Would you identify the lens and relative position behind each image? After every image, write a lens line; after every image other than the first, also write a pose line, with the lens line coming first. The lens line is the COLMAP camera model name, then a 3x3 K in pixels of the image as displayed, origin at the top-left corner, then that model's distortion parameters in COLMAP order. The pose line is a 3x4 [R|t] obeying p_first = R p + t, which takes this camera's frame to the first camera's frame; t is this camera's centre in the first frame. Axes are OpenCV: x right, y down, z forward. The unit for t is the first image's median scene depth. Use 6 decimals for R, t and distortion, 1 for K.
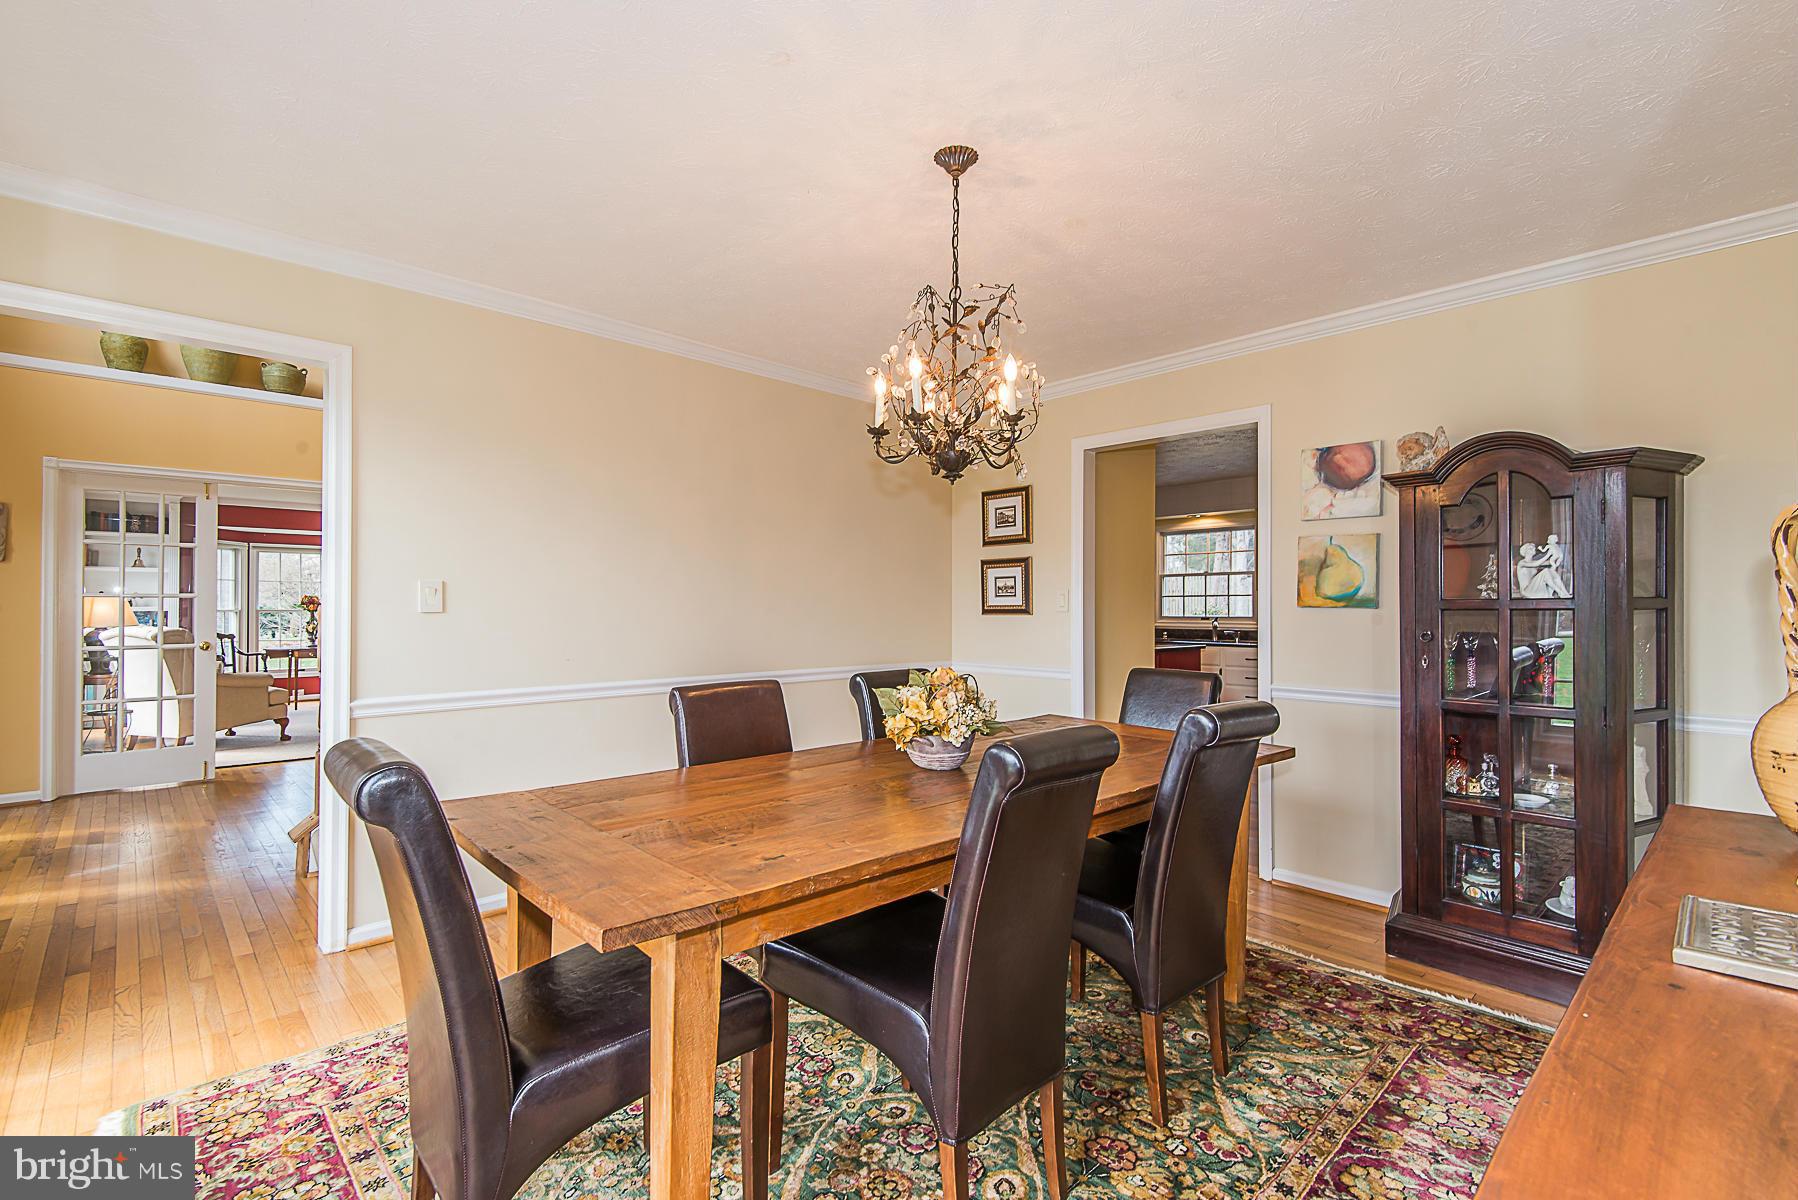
lens RADIAL K [[830.4, 0, 899.0], [0, 830.4, 600.0], [0, 0, 1]] dist [0.027640, -0.000043]
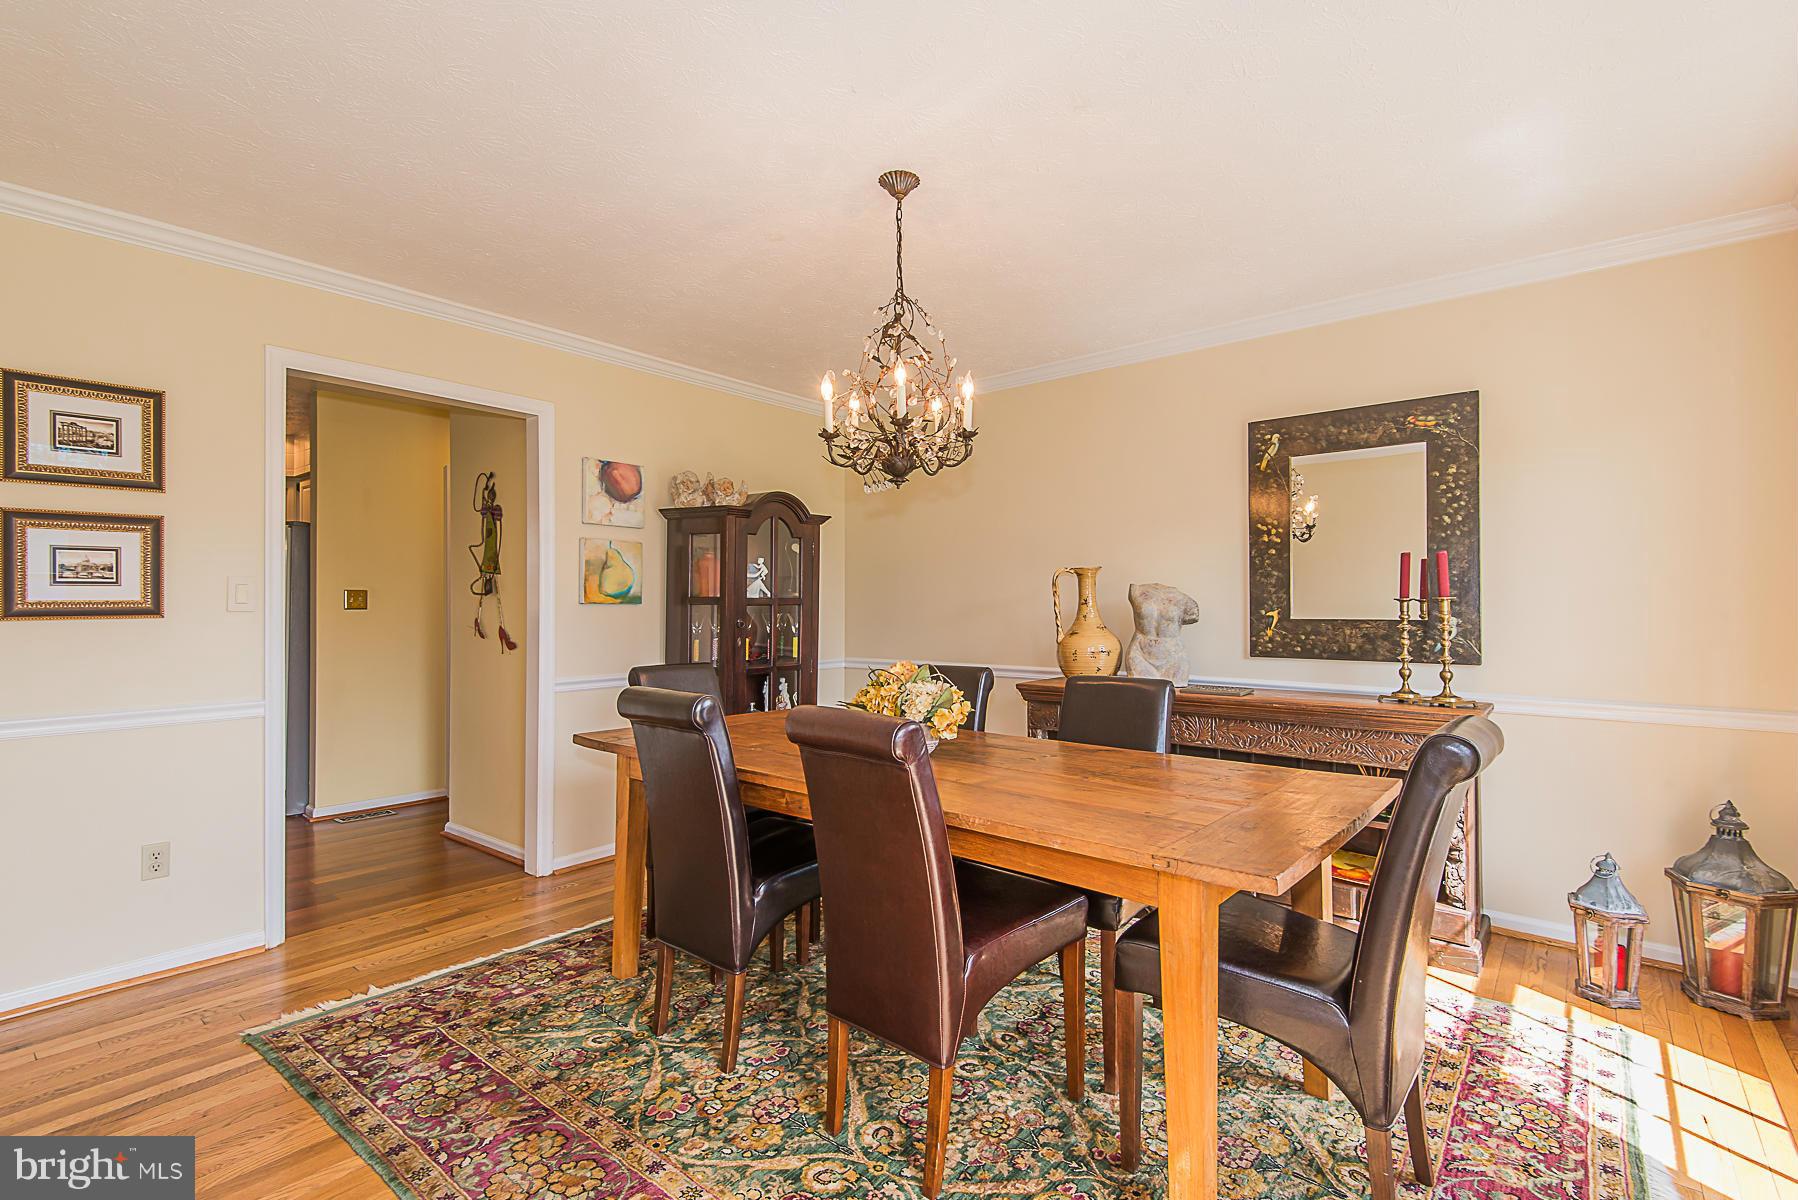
lens RADIAL K [[870.9, 0, 899.0], [0, 870.9, 600.0], [0, 0, 1]] dist [0.028423, -0.000024]
pose [[-0.153347, 0.005121, 0.988159, -0.700974], [-0.006123, 0.999962, -0.006132, 0.008364], [-0.988153, -0.006991, -0.153310, 0.788891]]
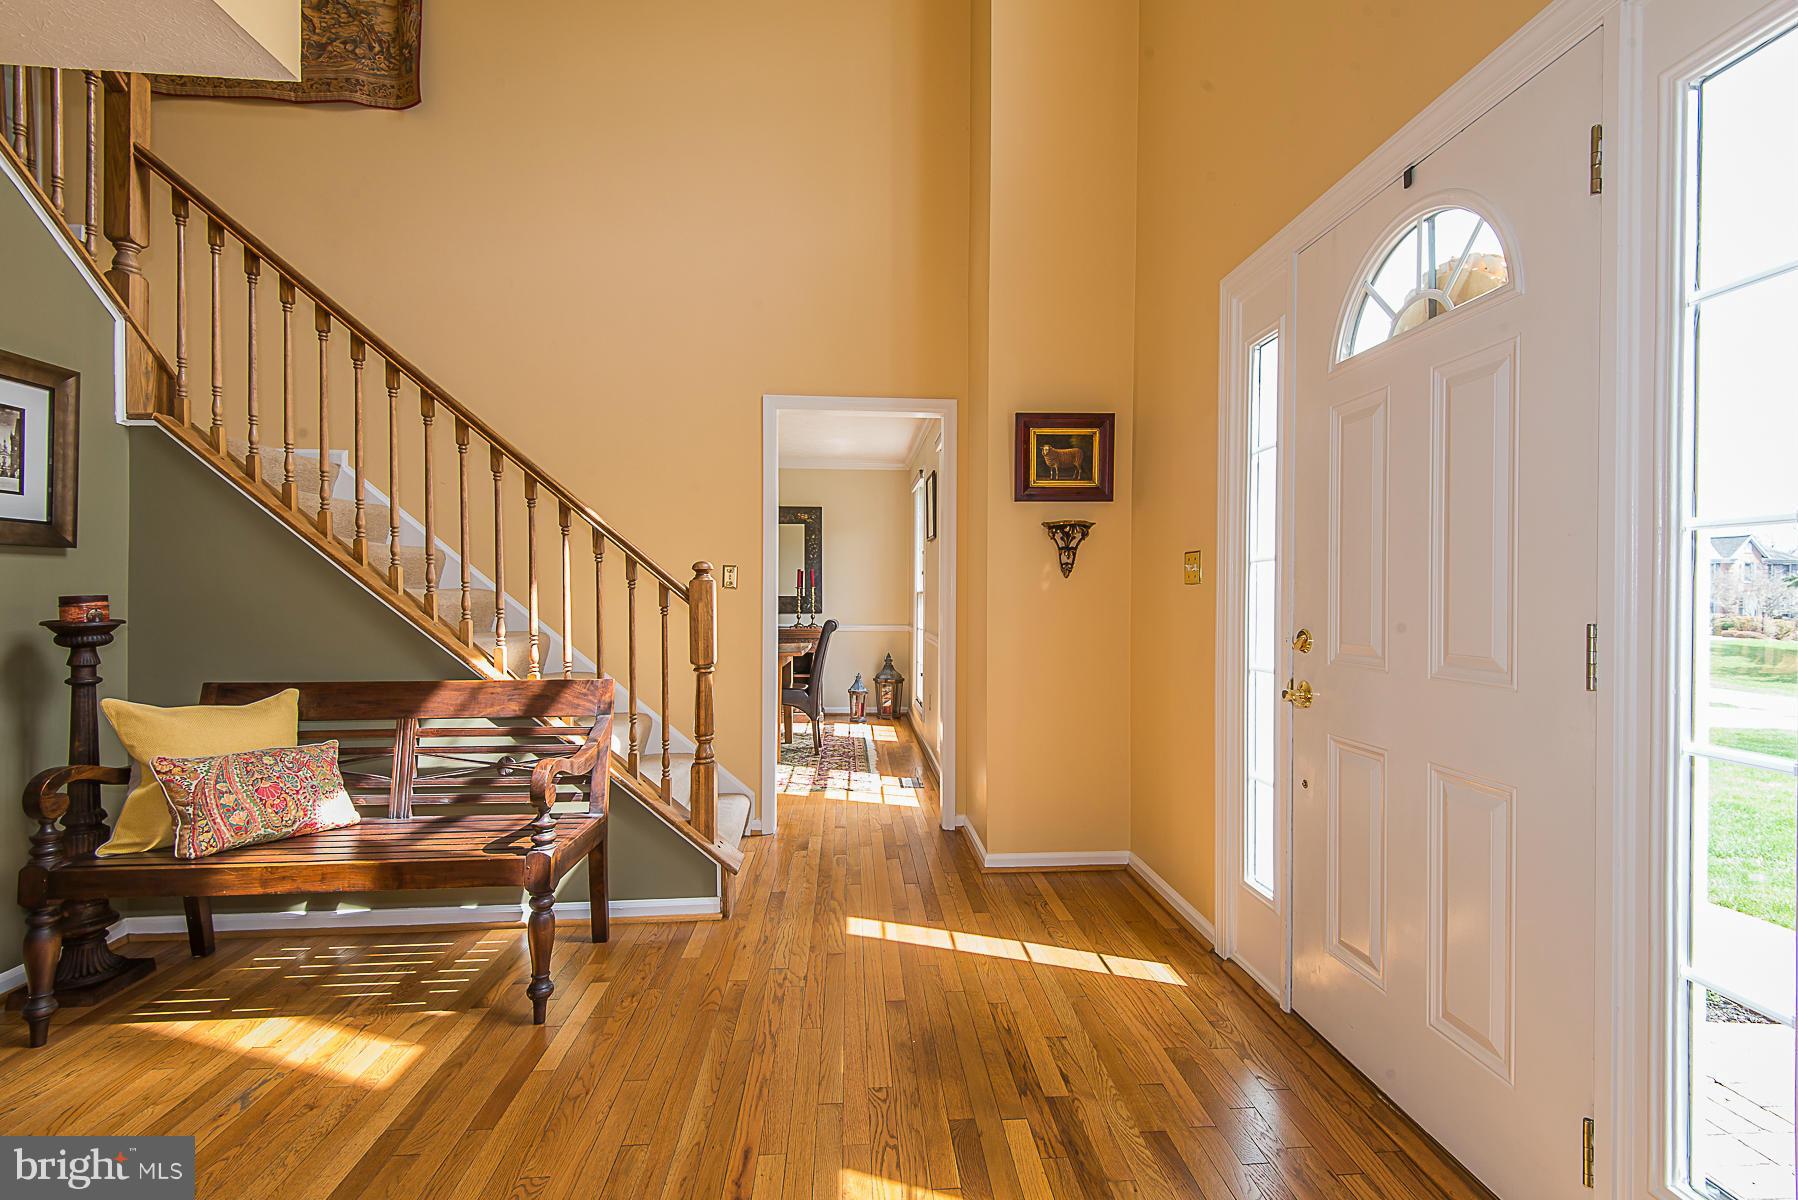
lens RADIAL K [[830.4, 0, 899.0], [0, 830.4, 600.0], [0, 0, 1]] dist [0.027640, -0.000043]
pose [[-0.774179, -0.010160, 0.632886, -1.303653], [-0.009609, 0.999945, 0.004298, 0.016533], [-0.632894, -0.002754, -0.774233, 1.471666]]
